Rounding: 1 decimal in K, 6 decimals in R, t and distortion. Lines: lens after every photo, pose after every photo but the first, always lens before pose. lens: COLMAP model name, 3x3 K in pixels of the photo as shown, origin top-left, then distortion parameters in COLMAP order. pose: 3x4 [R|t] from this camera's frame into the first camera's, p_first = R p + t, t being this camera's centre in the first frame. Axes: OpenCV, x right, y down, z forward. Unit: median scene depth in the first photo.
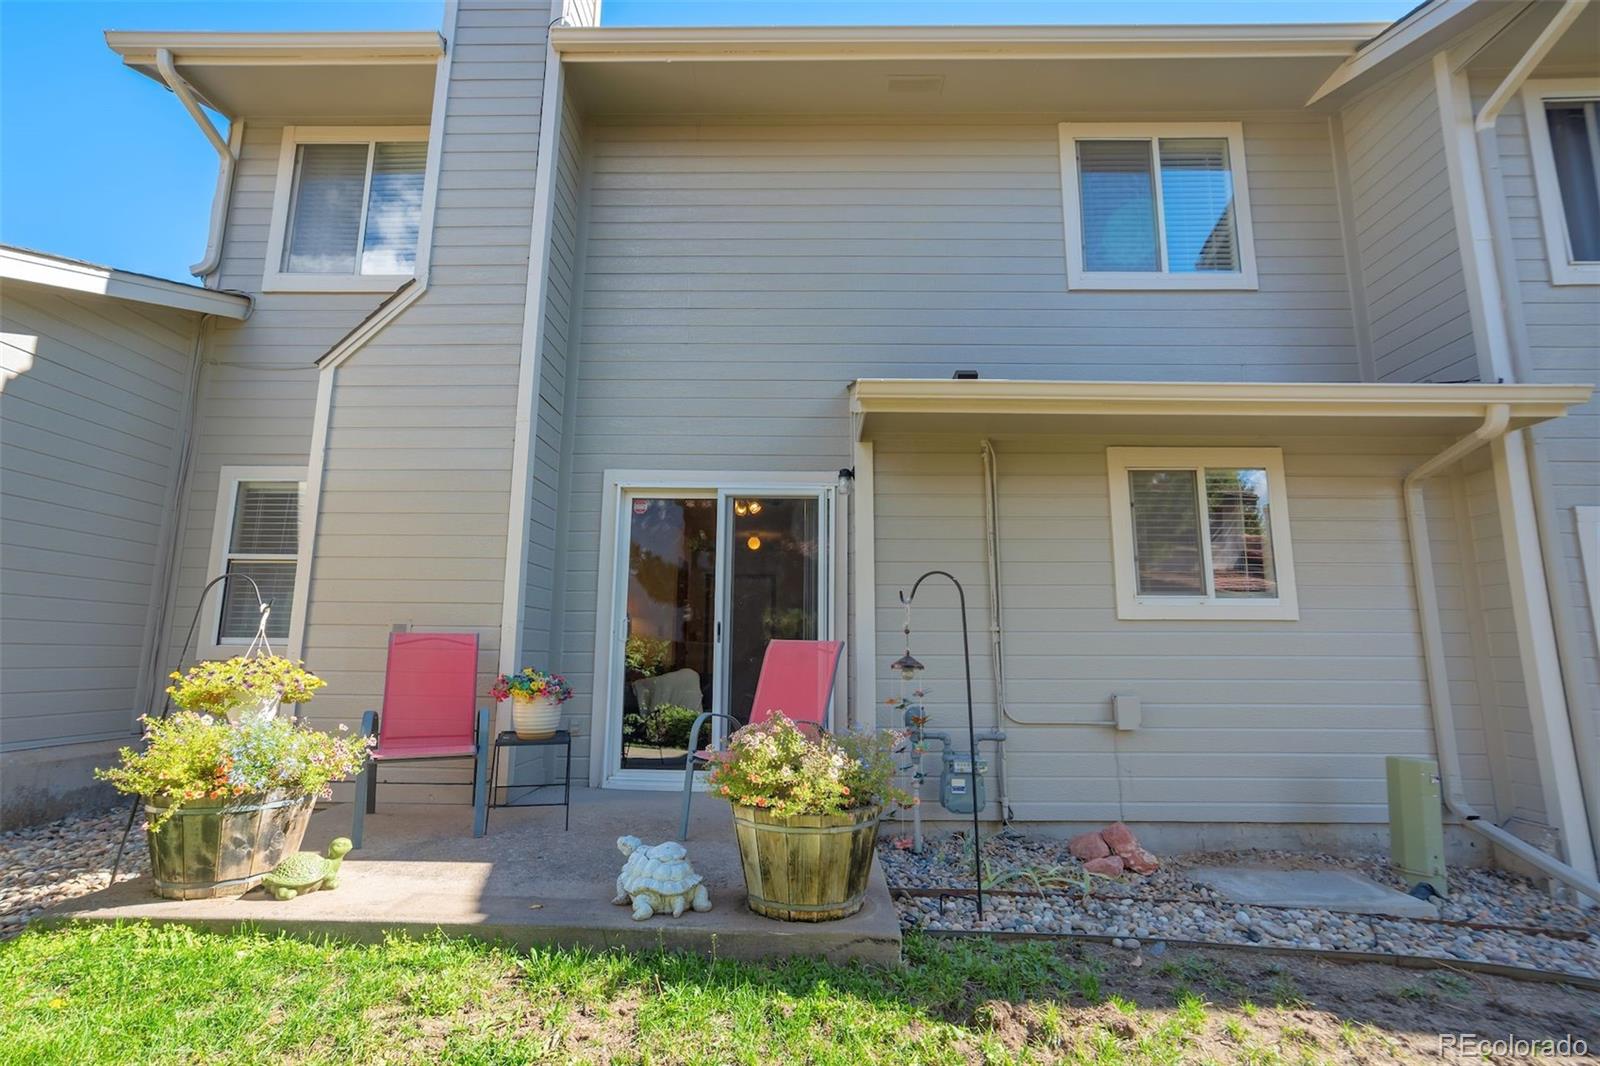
lens RADIAL K [[753.4, 0, 783.7], [0, 753.4, 525.9], [0, 0, 1]] dist [-0.035351, 0.025381]
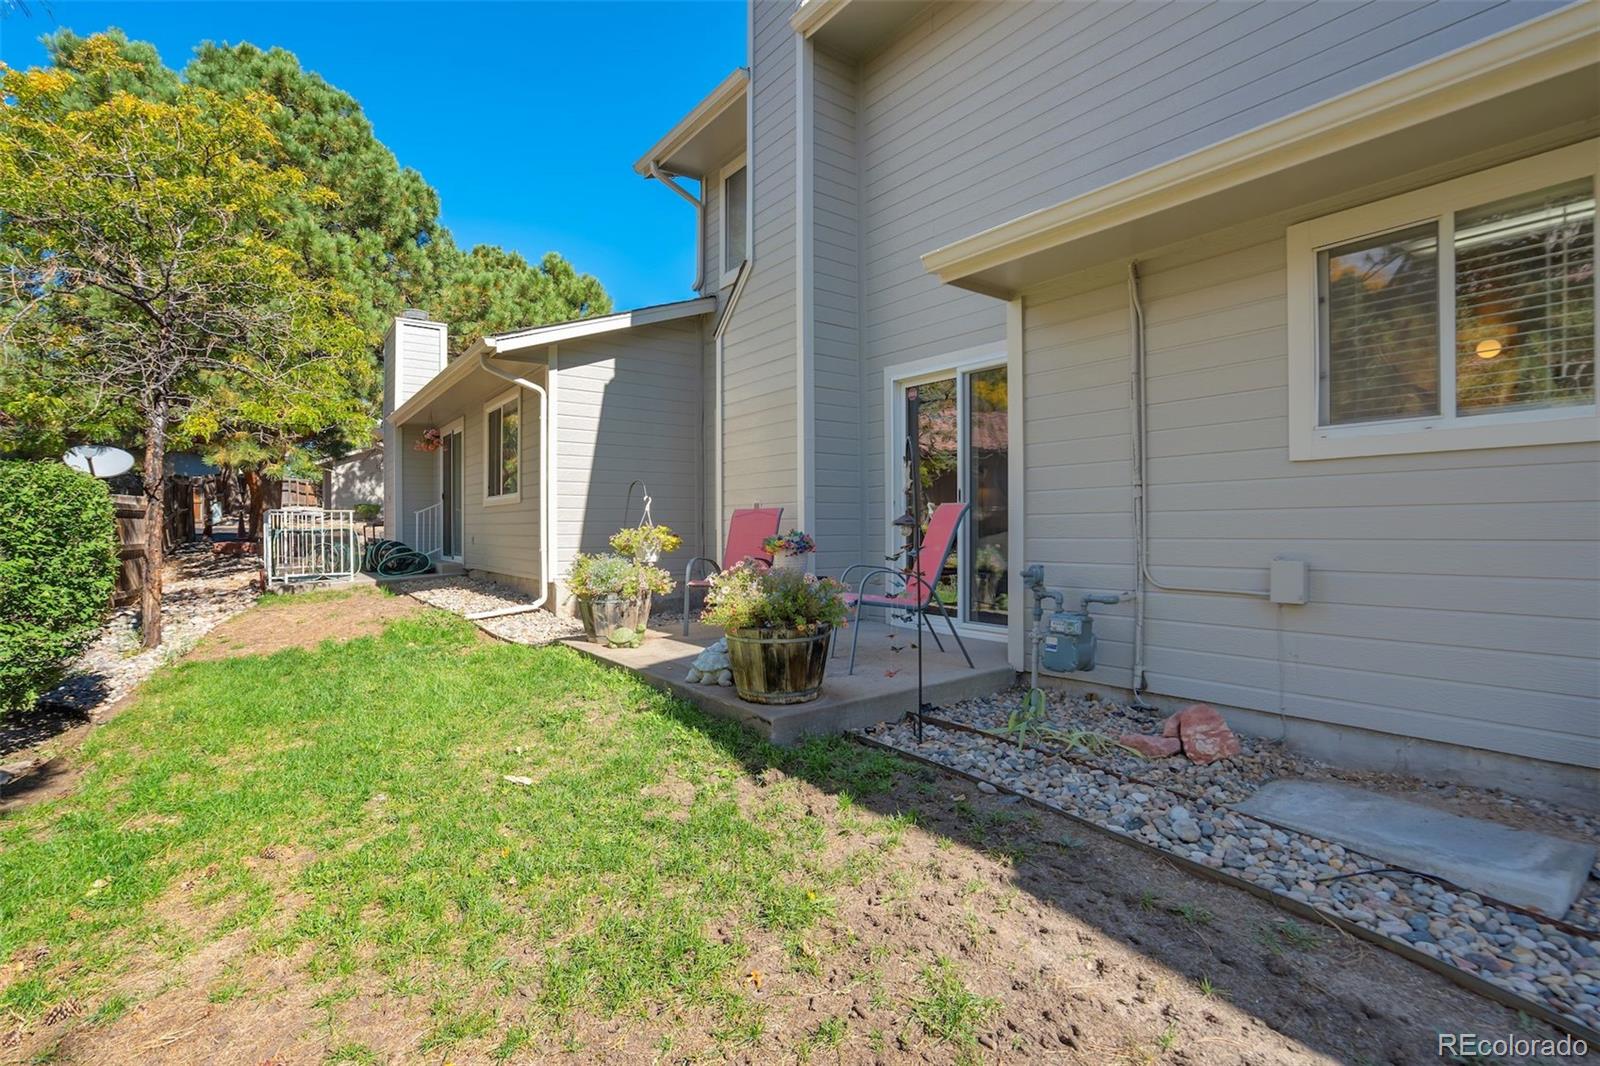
lens RADIAL K [[743.7, 0, 805.4], [0, 743.7, 518.6], [0, 0, 1]] dist [-0.057273, 0.023615]
pose [[0.621028, -0.021937, -0.783482, 0.726722], [0.147212, 0.985083, 0.089106, 0.045199], [0.769840, -0.170675, 0.614993, 0.163746]]
